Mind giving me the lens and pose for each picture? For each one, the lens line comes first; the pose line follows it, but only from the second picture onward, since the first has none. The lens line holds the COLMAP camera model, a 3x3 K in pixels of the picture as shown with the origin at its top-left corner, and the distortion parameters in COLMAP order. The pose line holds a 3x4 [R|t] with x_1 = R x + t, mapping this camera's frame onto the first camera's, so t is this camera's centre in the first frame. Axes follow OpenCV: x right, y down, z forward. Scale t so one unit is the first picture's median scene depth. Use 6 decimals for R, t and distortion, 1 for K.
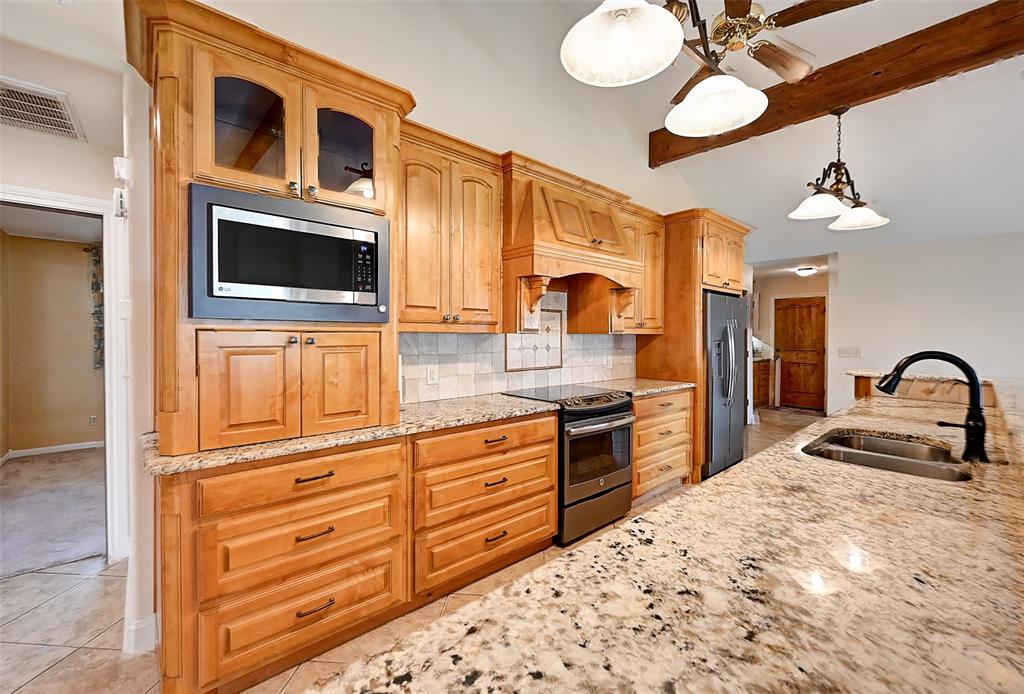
lens RADIAL K [[413.5, 0, 511.9], [0, 413.5, 344.1], [0, 0, 1]] dist [-0.000024, 0.000000]
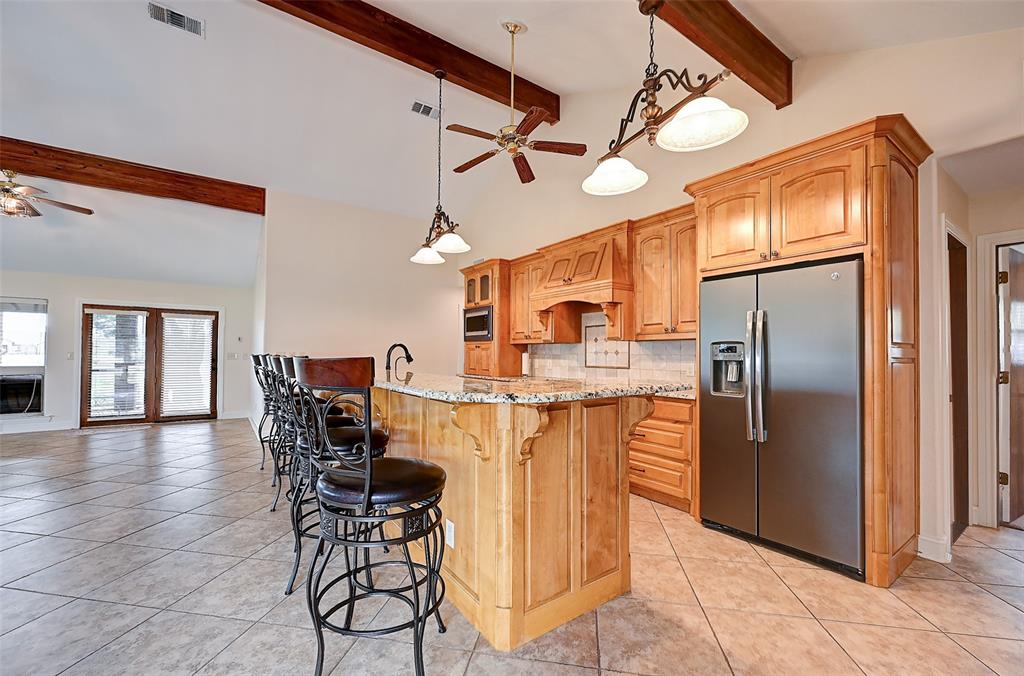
lens RADIAL K [[422.5, 0, 512.9], [0, 422.5, 343.7], [0, 0, 1]] dist [0.000010, 0.000000]
pose [[-0.093007, -0.016105, -0.995535, 1.558316], [-0.014647, 0.999783, -0.014805, 0.006168], [0.995558, 0.013205, -0.093223, 0.855764]]
